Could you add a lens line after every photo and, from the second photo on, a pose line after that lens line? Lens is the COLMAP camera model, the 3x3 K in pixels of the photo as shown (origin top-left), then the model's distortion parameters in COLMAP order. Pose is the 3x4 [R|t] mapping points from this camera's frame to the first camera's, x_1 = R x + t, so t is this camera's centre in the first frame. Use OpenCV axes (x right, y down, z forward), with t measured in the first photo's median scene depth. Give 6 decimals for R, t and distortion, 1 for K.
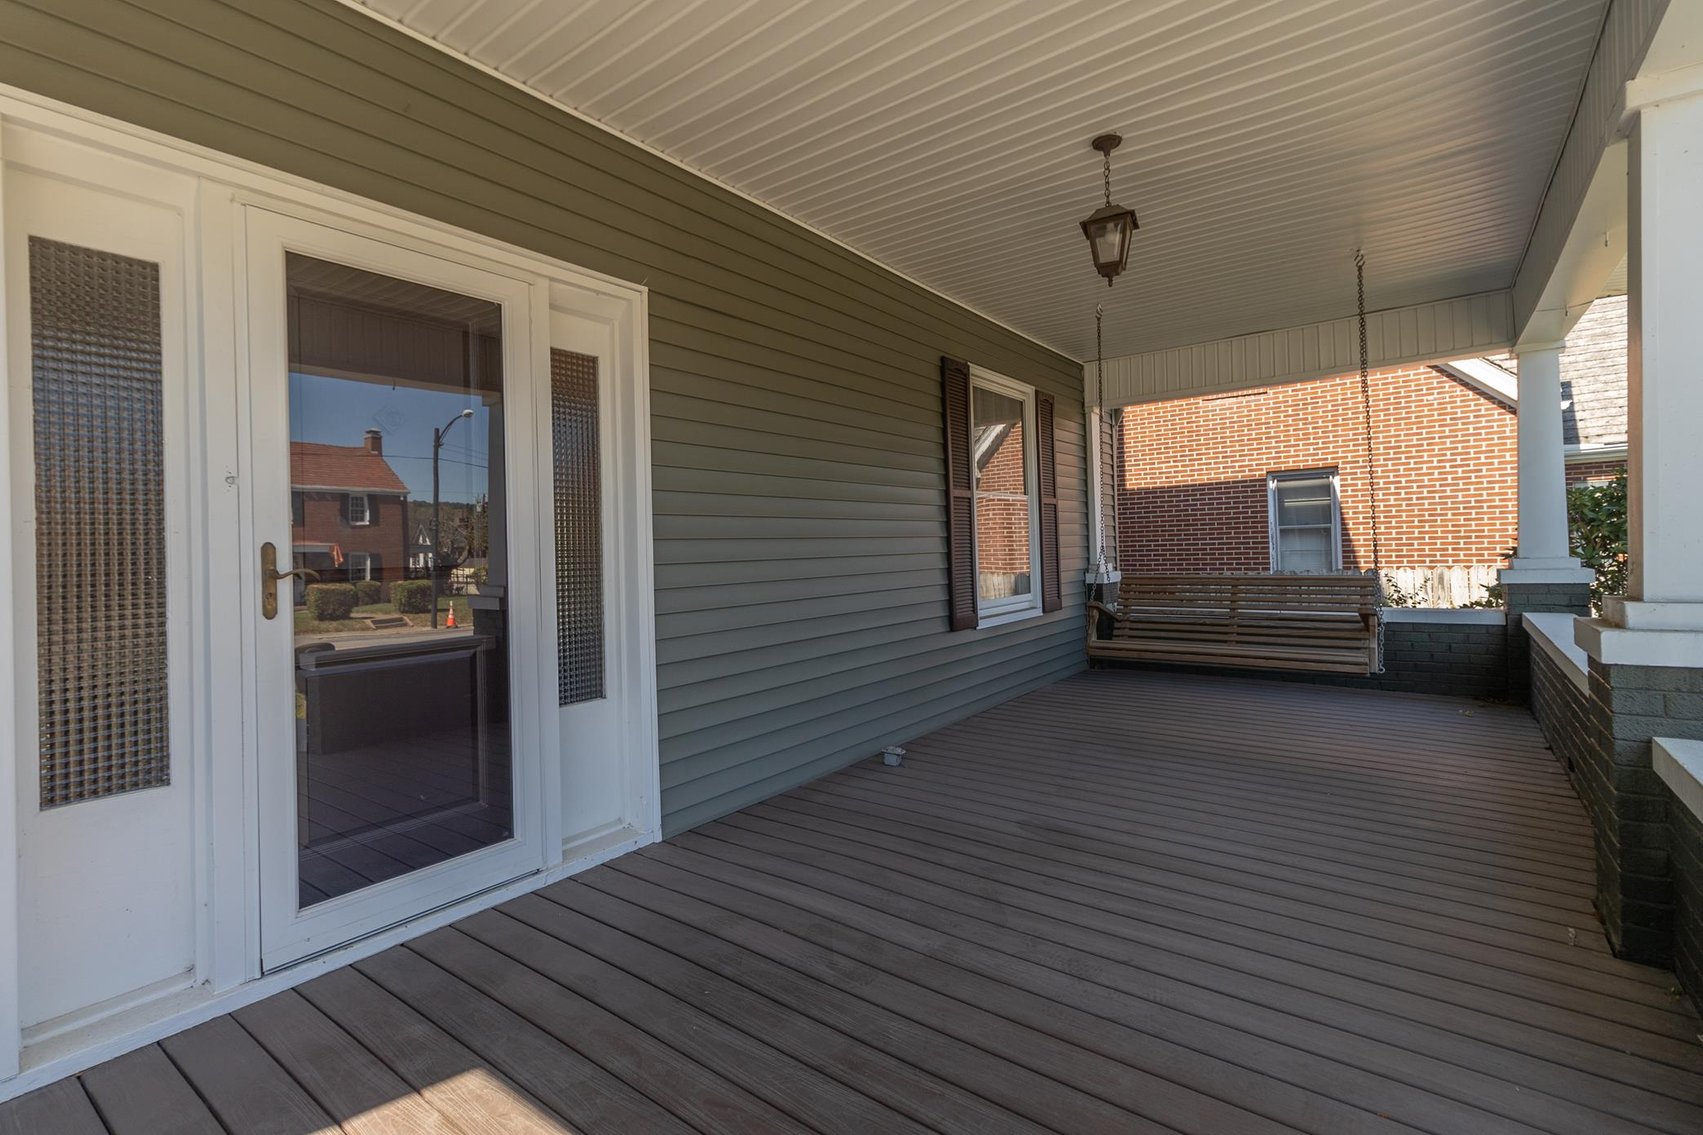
lens RADIAL K [[781.6, 0, 840.4], [0, 781.6, 560.3], [0, 0, 1]] dist [0.001359, 0.000186]
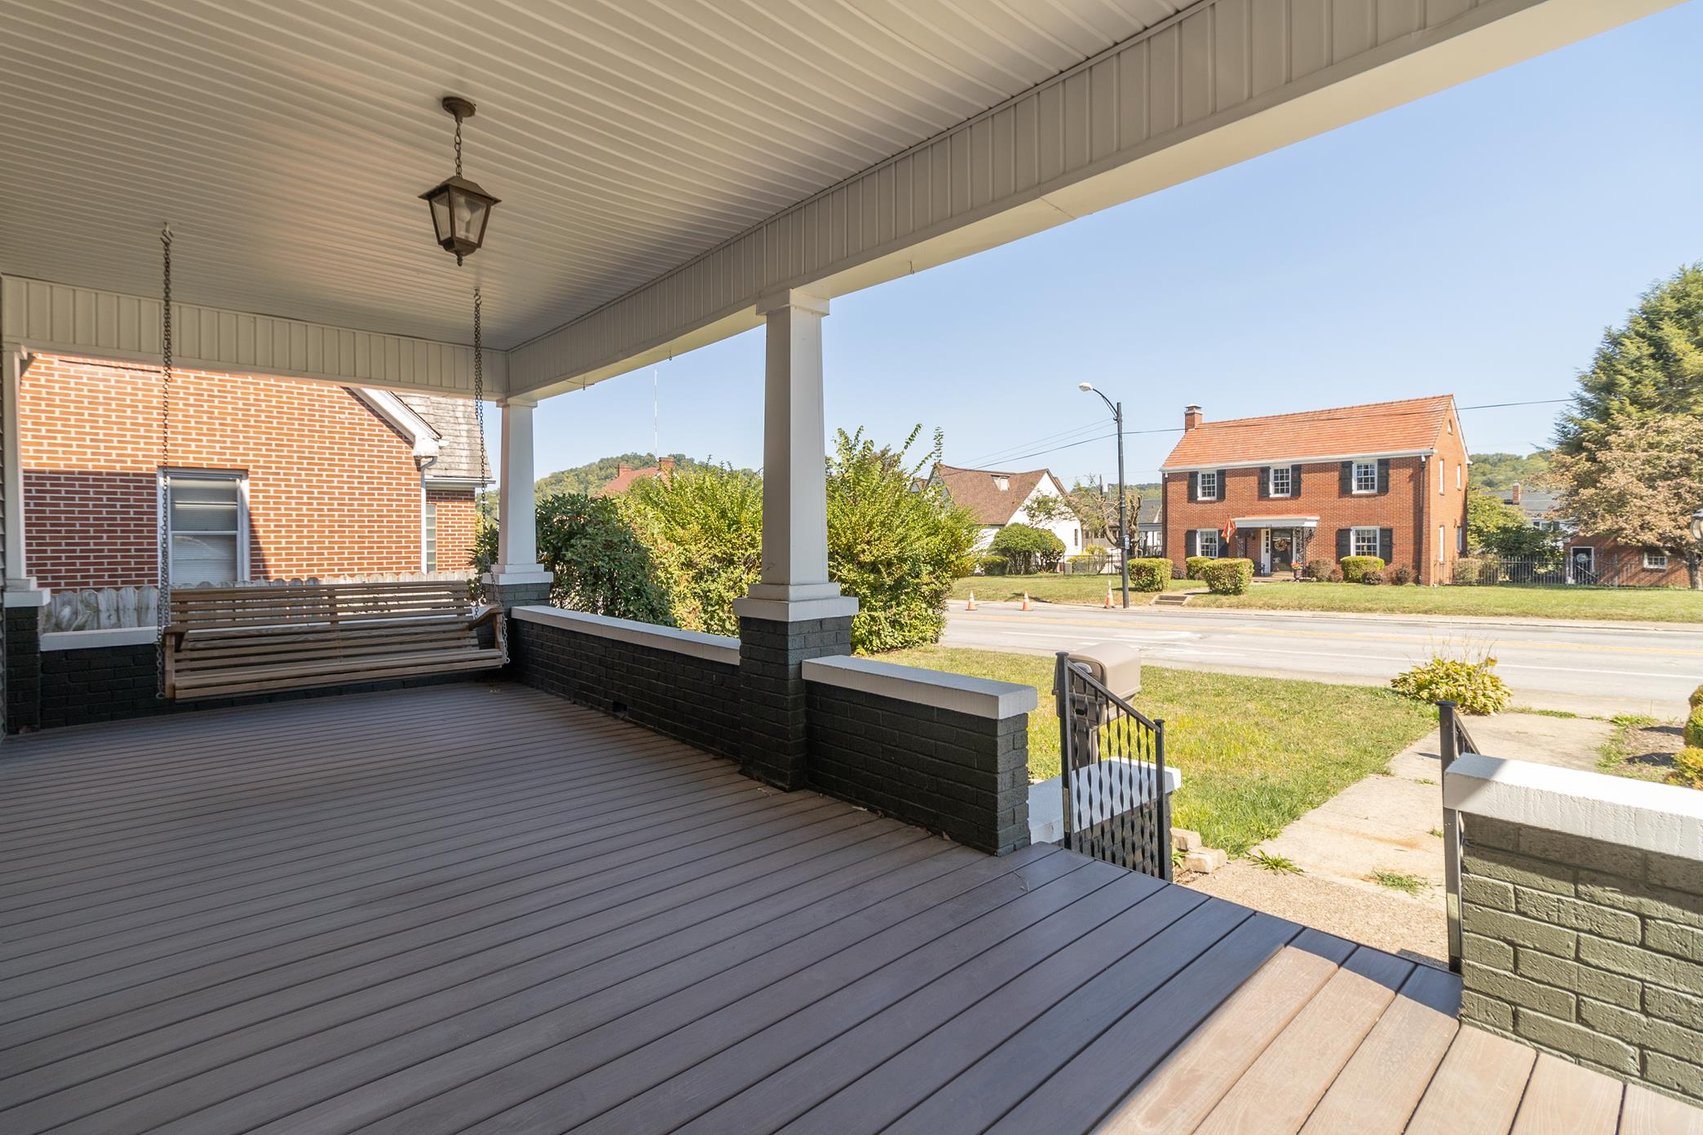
lens RADIAL K [[781.6, 0, 841.5], [0, 781.6, 551.7], [0, 0, 1]] dist [0.001359, 0.000186]
pose [[0.174148, 0.013019, 0.984633, -0.162095], [0.012801, 0.999798, -0.015484, 0.001607], [-0.984636, 0.015301, 0.173946, 0.138486]]
